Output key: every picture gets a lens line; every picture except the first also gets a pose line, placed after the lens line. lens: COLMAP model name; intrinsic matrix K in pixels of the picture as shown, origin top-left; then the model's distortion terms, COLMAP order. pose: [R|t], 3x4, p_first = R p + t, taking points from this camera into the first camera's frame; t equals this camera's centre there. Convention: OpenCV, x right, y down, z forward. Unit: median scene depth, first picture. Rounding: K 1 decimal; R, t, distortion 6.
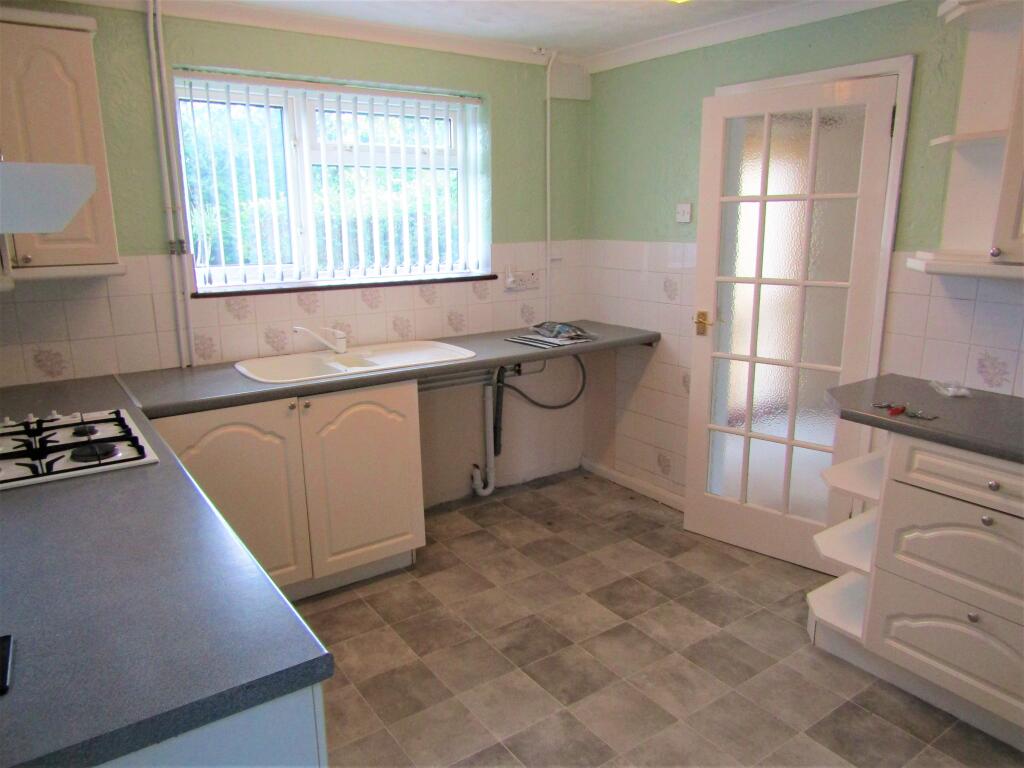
lens RADIAL K [[730.5, 0, 512.4], [0, 730.5, 384.3], [0, 0, 1]] dist [0.000700, 0.003547]
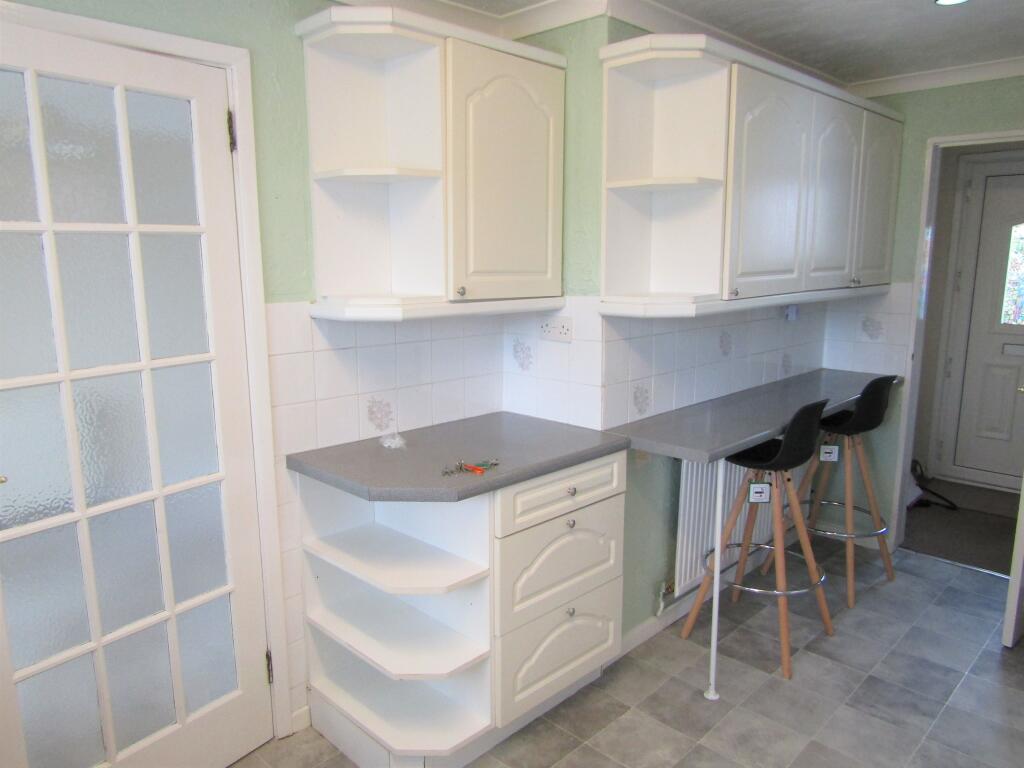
lens RADIAL K [[730.5, 0, 511.9], [0, 730.5, 385.3], [0, 0, 1]] dist [0.000700, 0.003547]
pose [[-0.181086, -0.168274, 0.968964, -0.346480], [0.227556, 0.951347, 0.207742, -0.241637], [-0.956779, 0.258112, -0.133984, 1.056249]]
